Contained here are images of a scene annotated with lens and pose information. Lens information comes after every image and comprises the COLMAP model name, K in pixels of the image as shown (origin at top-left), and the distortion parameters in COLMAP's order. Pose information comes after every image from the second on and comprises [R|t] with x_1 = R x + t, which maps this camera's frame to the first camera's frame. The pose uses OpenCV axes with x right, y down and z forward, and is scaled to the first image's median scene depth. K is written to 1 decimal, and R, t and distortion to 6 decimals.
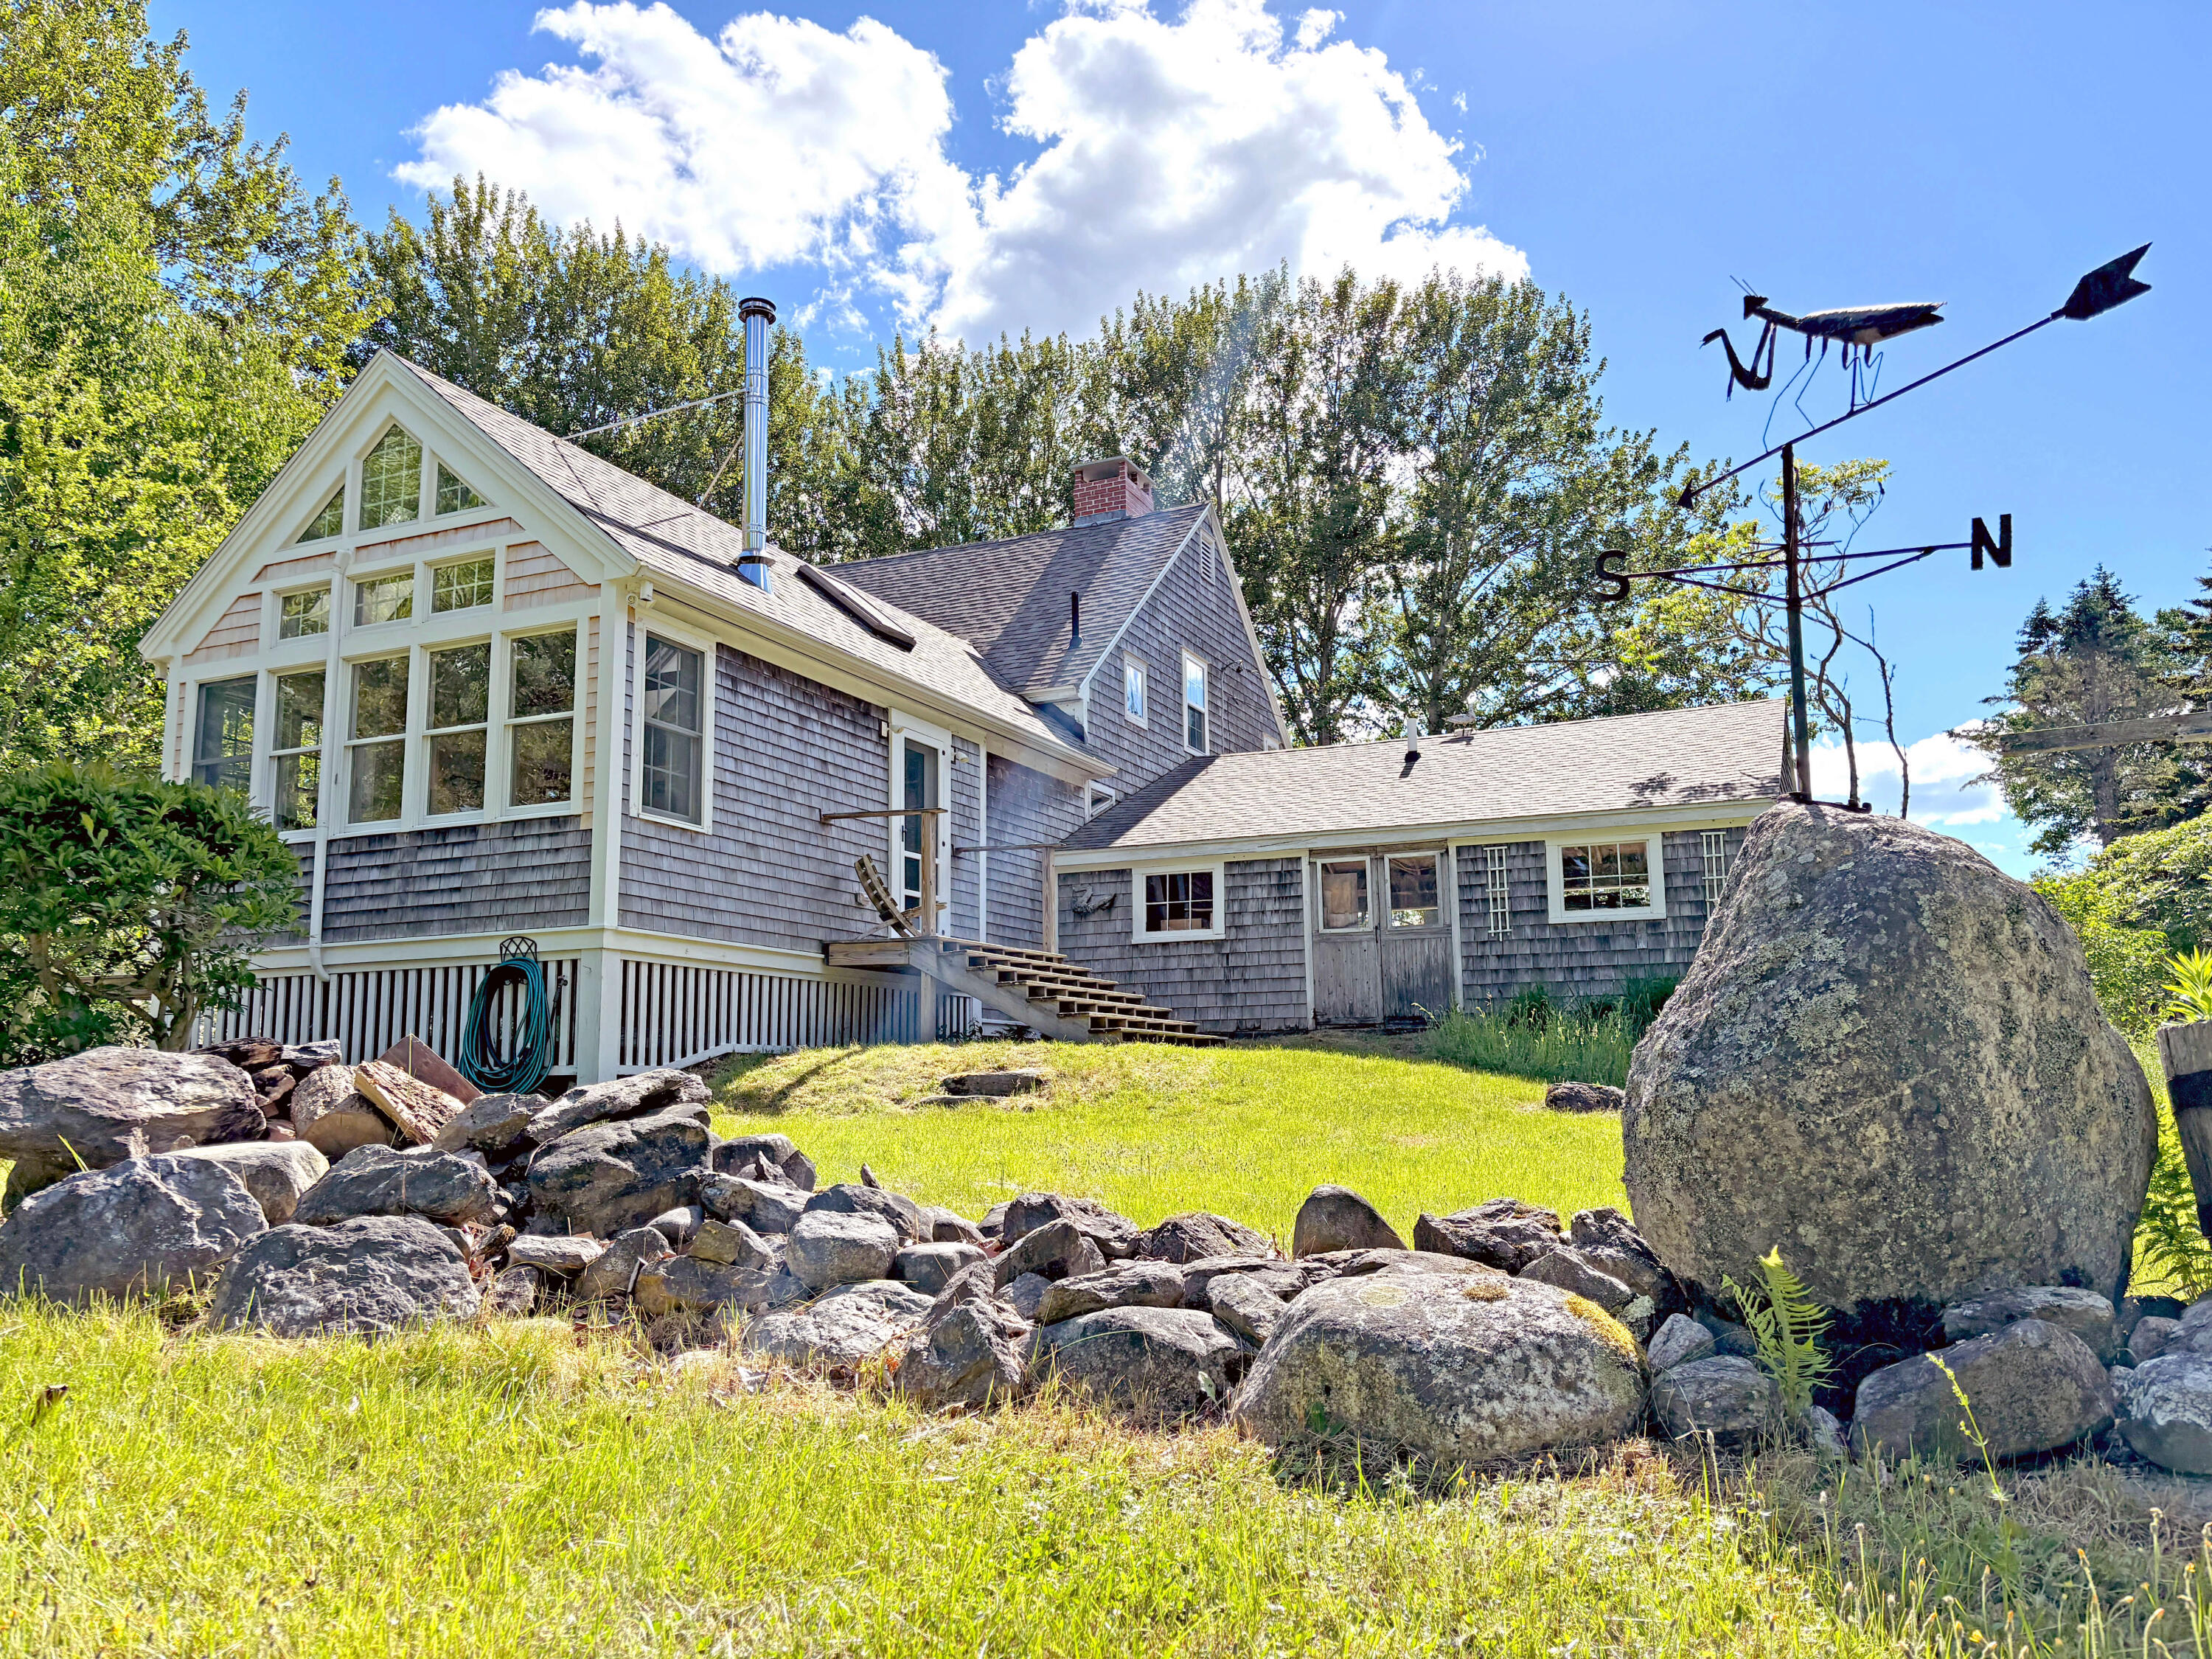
lens RADIAL K [[1643.8, 0, 1106.0], [0, 1643.8, 829.5], [0, 0, 1]] dist [-0.002079, -0.003039]
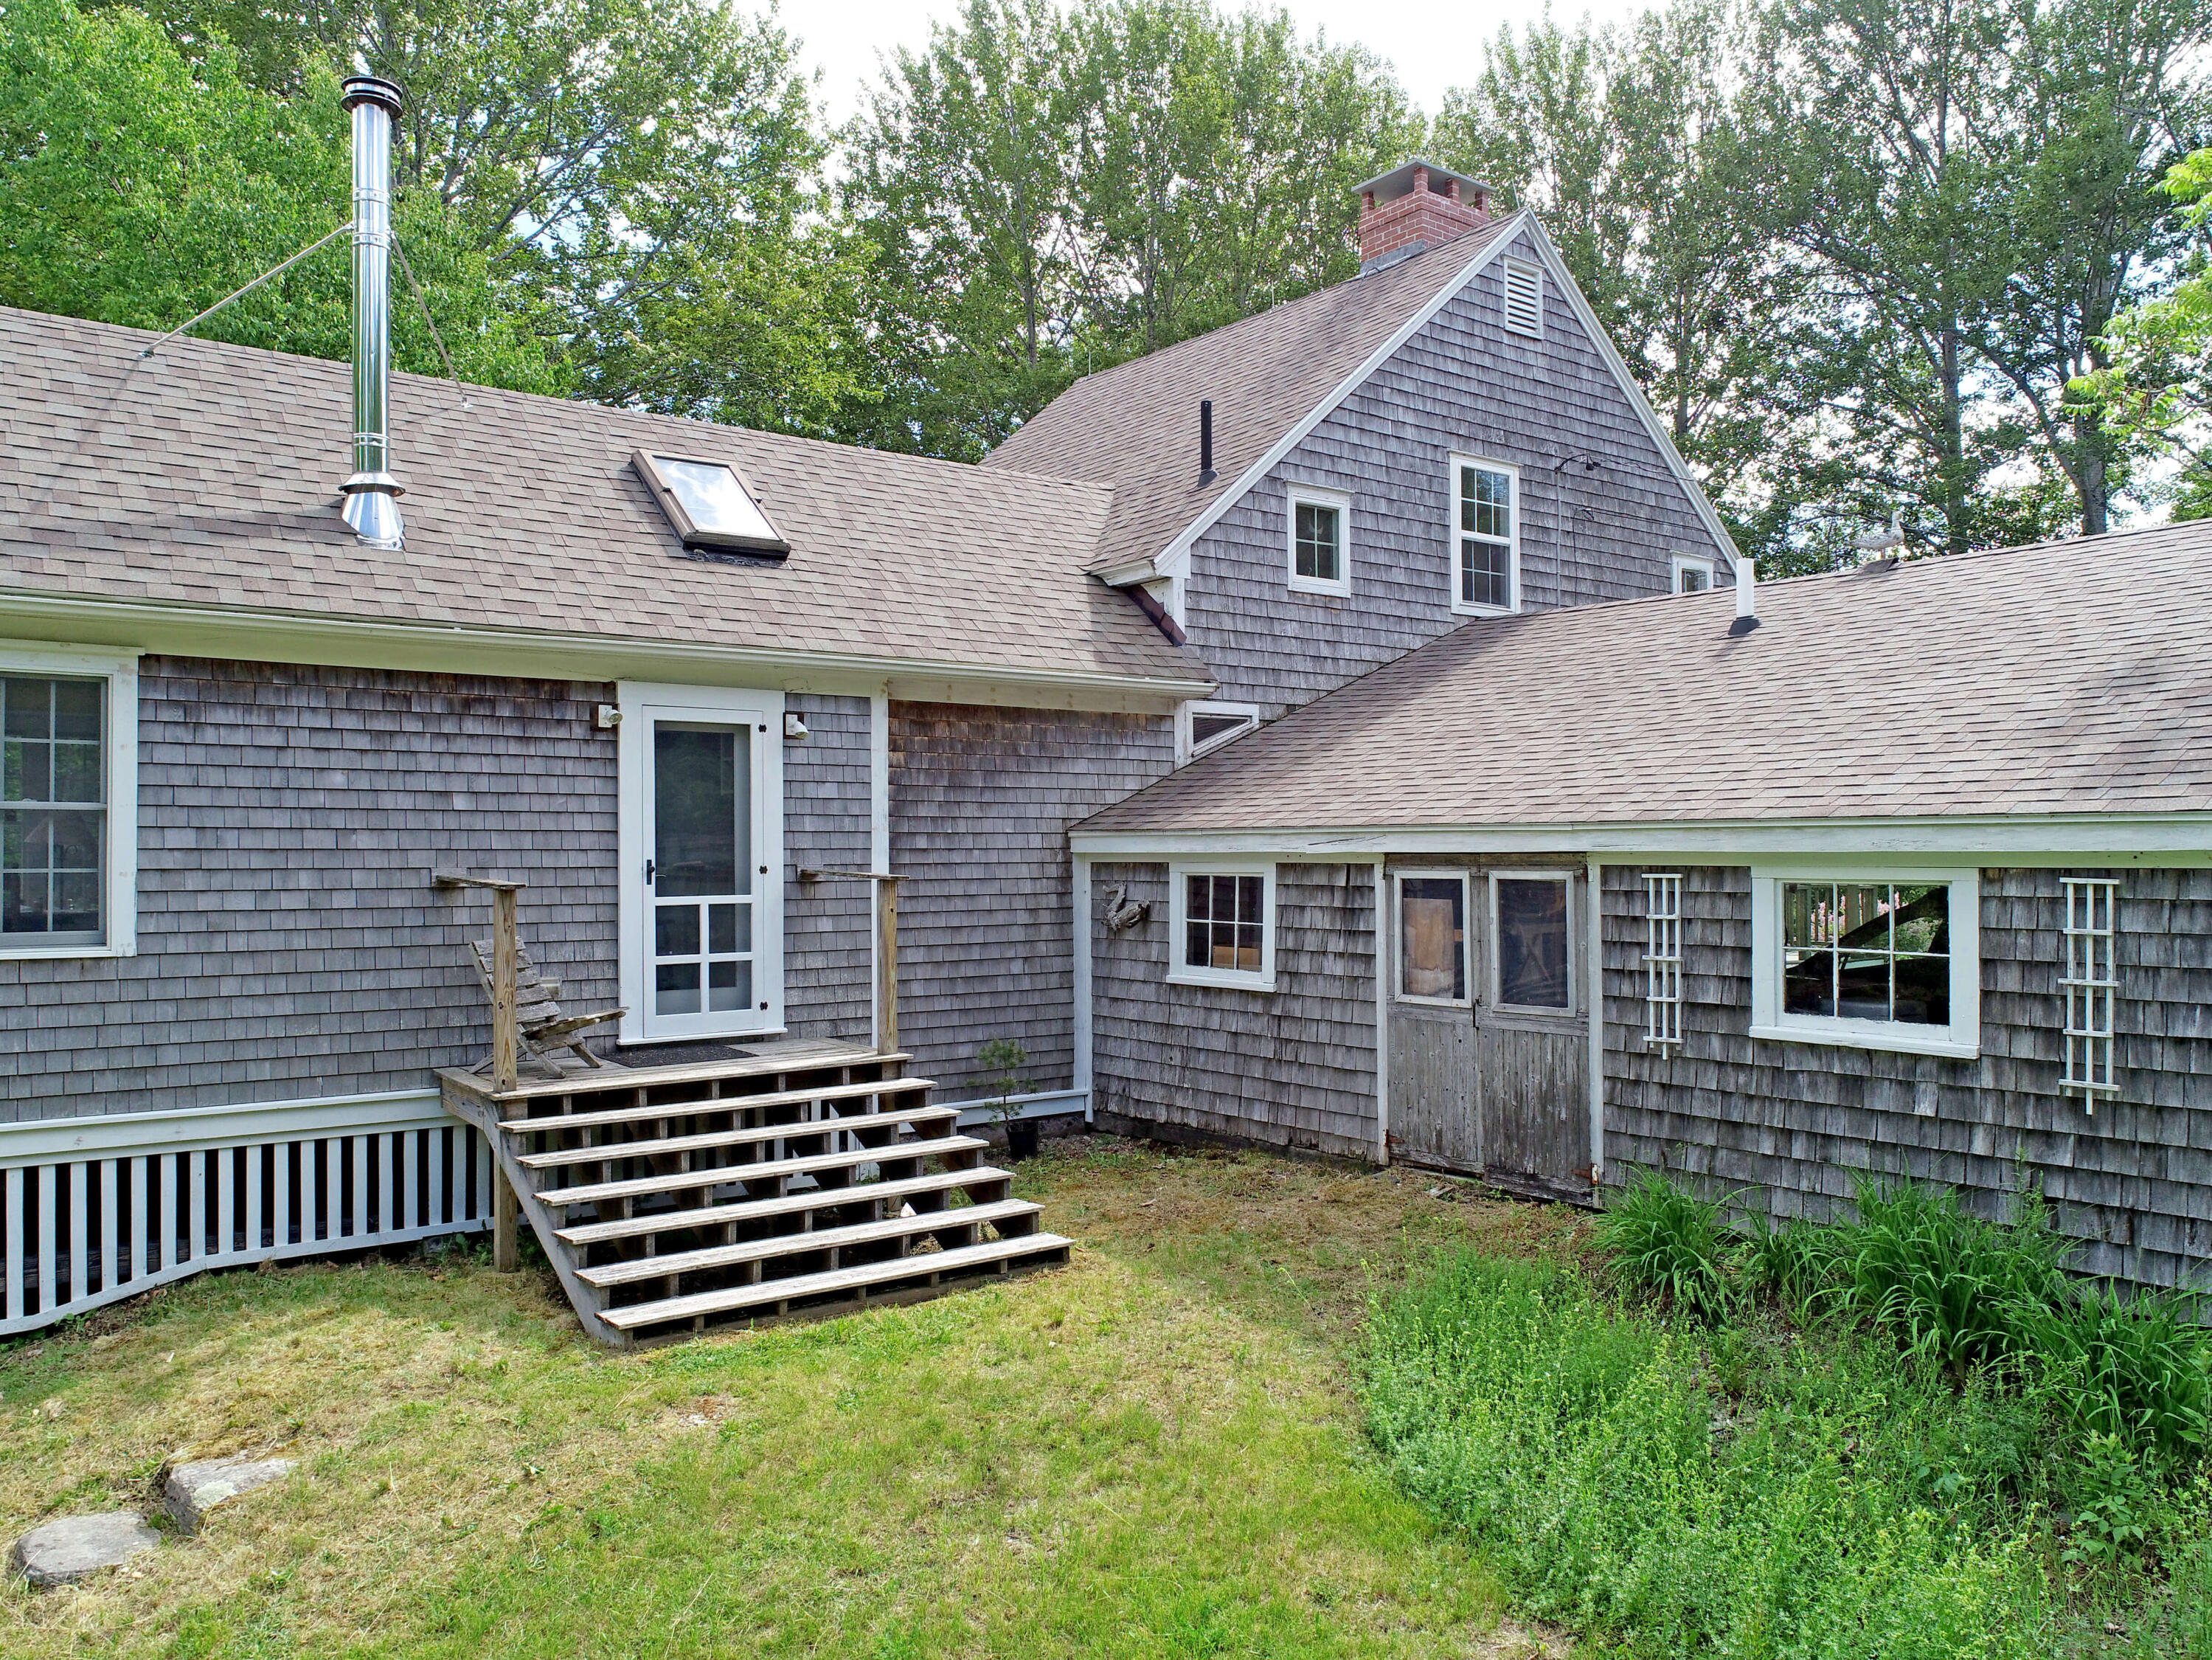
lens RADIAL K [[1655.7, 0, 1142.2], [0, 1655.7, 834.6], [0, 0, 1]] dist [-0.081853, 0.115366]
pose [[0.884370, 0.000548, -0.466786, 0.341277], [0.073034, 0.987521, 0.139529, -0.085865], [0.461037, -0.157486, 0.873294, 0.499026]]
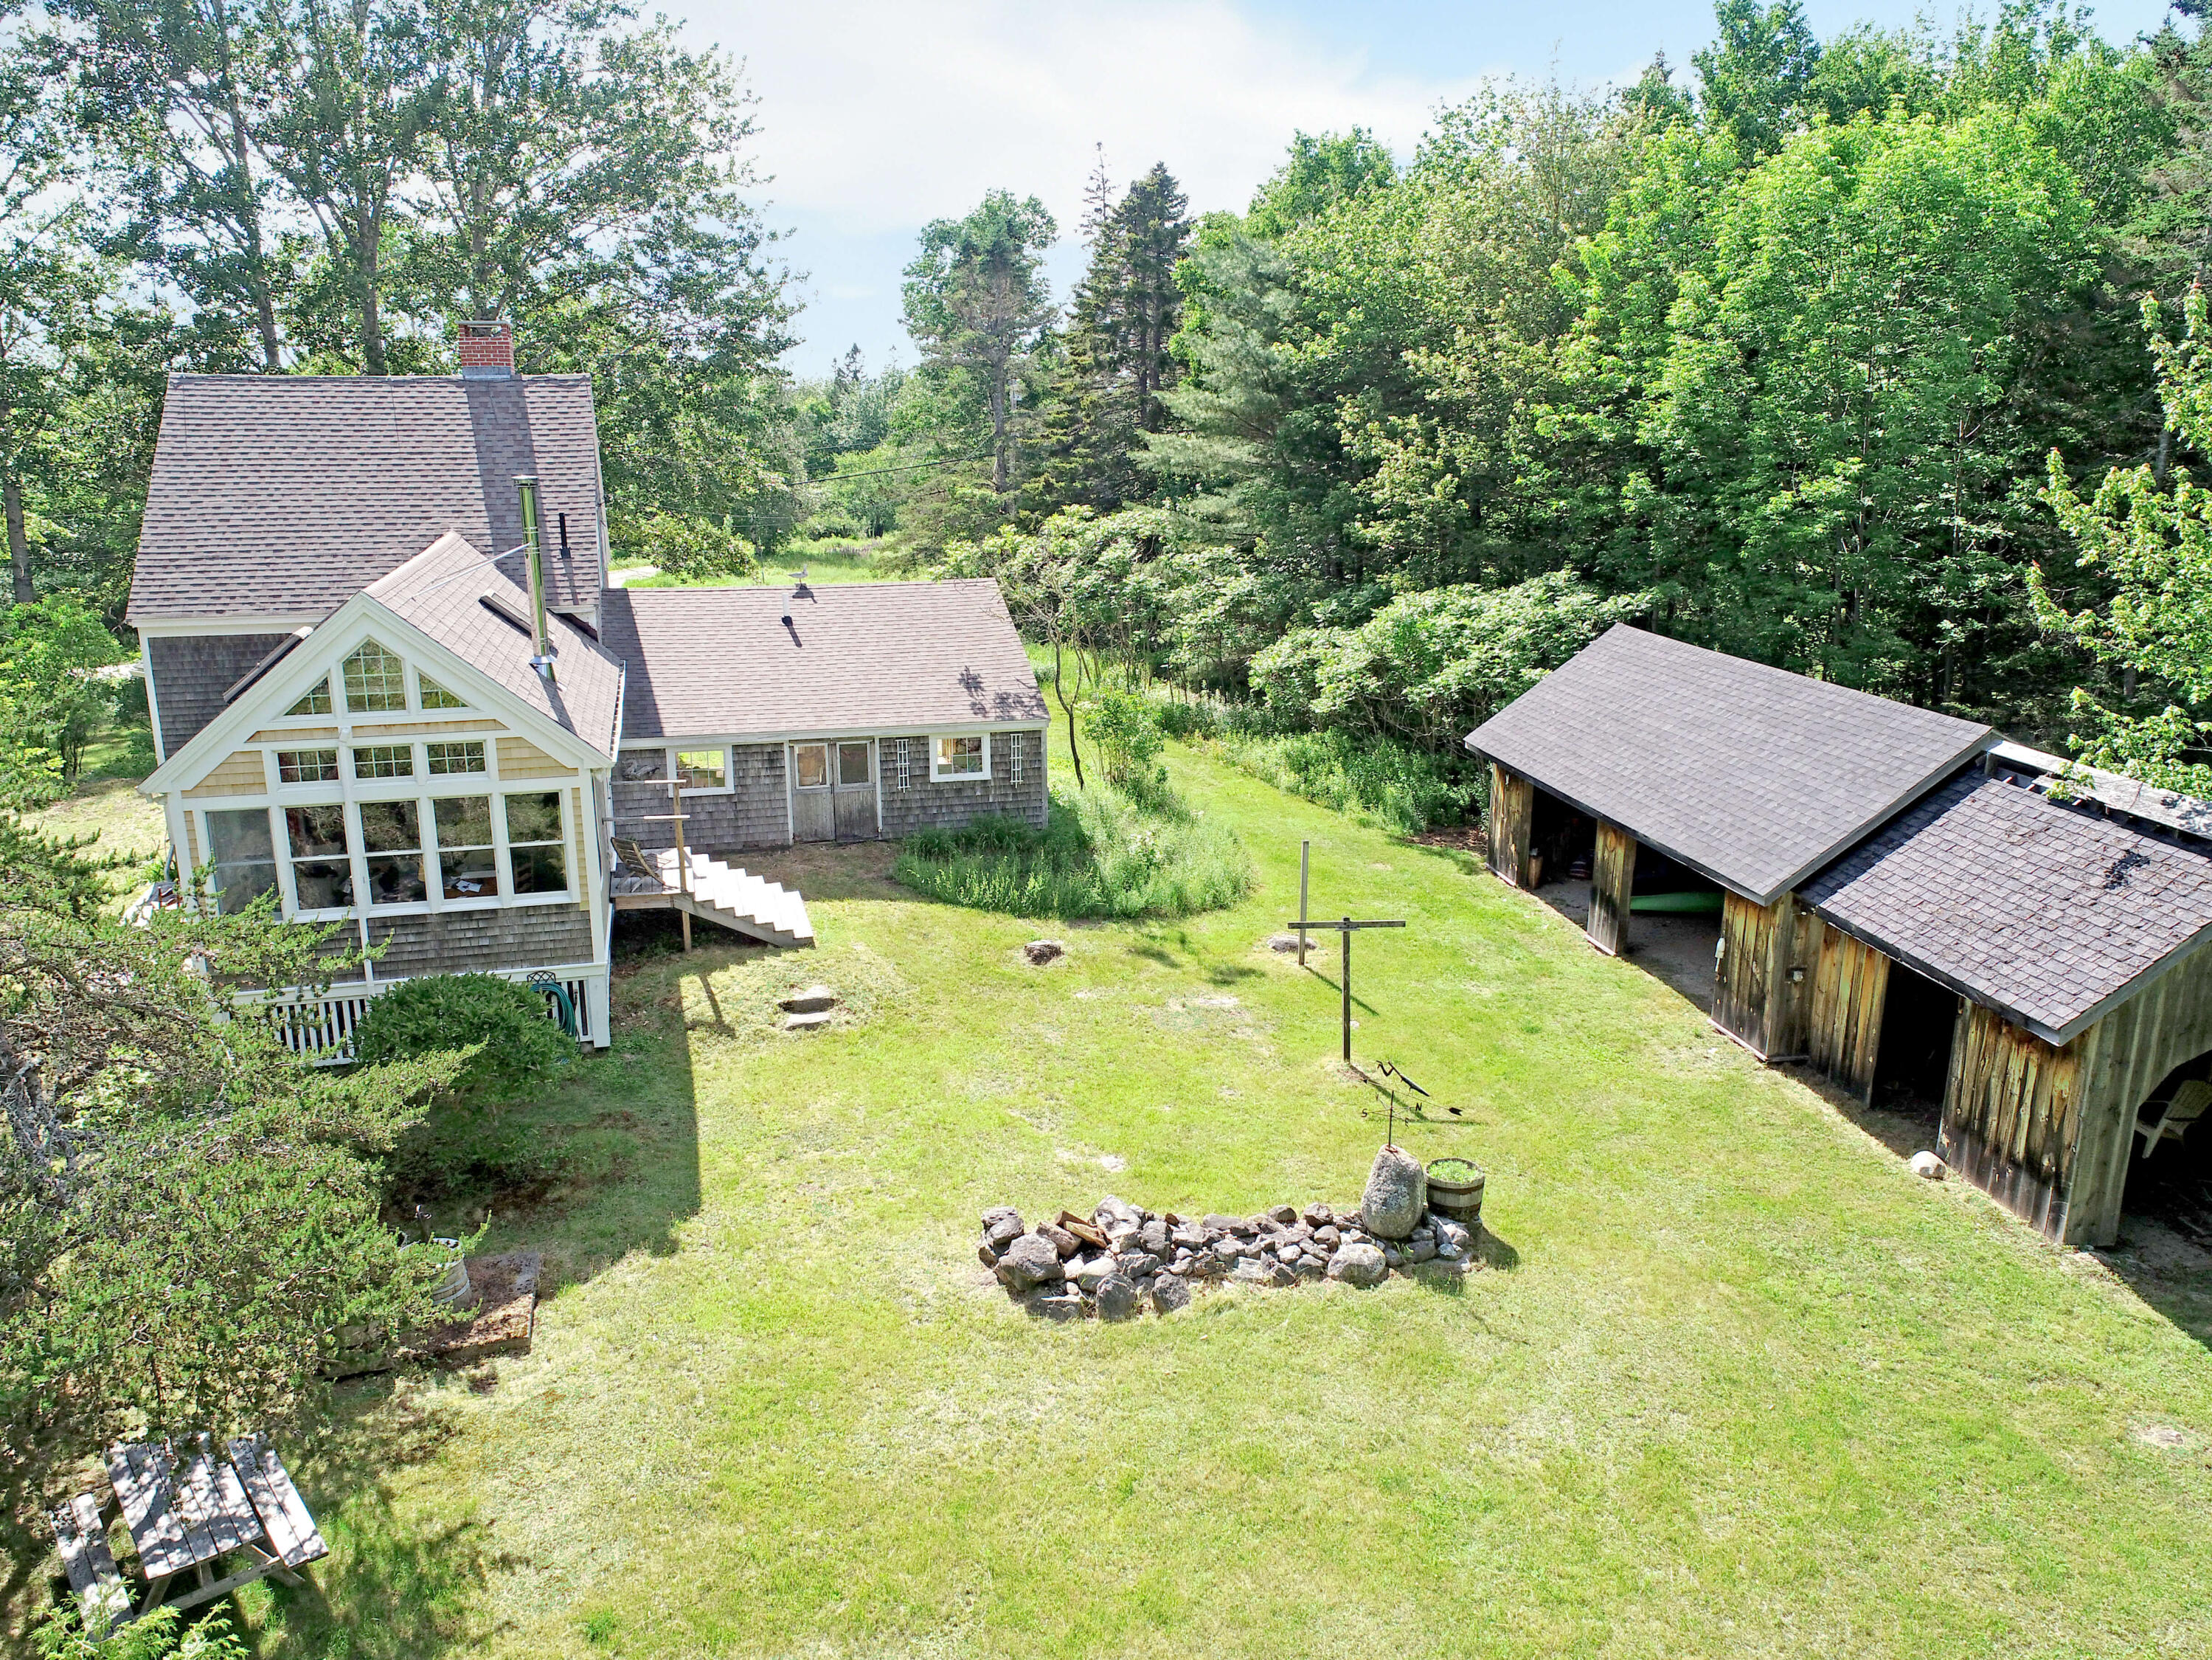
lens RADIAL K [[1644.0, 0, 1106.0], [0, 1644.0, 830.0], [0, 0, 1]] dist [-0.002079, -0.003039]
pose [[0.777005, -0.144452, 0.612697, -0.689290], [-0.108395, 0.928074, 0.356271, -0.556047], [-0.620092, -0.343238, 0.705460, -0.396796]]
